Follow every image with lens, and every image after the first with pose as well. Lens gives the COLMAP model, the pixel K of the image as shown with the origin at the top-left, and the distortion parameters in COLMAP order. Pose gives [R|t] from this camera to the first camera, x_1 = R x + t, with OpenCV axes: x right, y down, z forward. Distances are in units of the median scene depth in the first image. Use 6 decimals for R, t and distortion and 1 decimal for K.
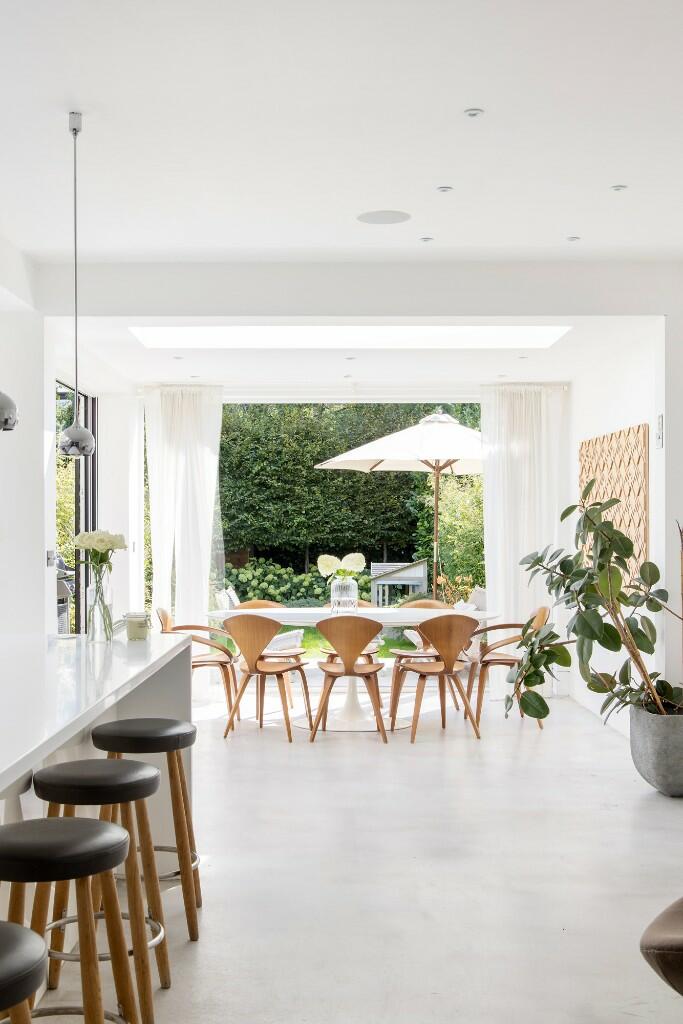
lens RADIAL K [[1172.0, 0, 341.5], [0, 1172.0, 512.0], [0, 0, 1]] dist [-0.000587, 0.005663]
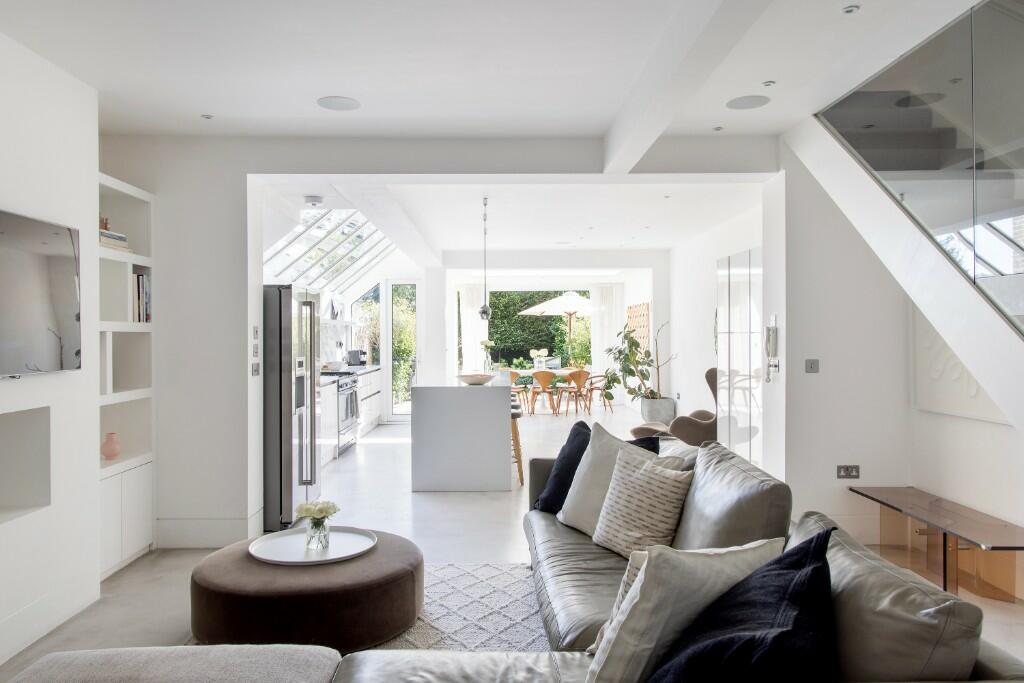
lens RADIAL K [[711.4, 0, 512.0], [0, 711.4, 341.5], [0, 0, 1]] dist [-0.000336, -0.000053]
pose [[0.999817, -0.005589, 0.018293, -0.103891], [0.005328, 0.999884, 0.014254, -0.006615], [-0.018371, -0.014154, 0.999731, -0.725142]]
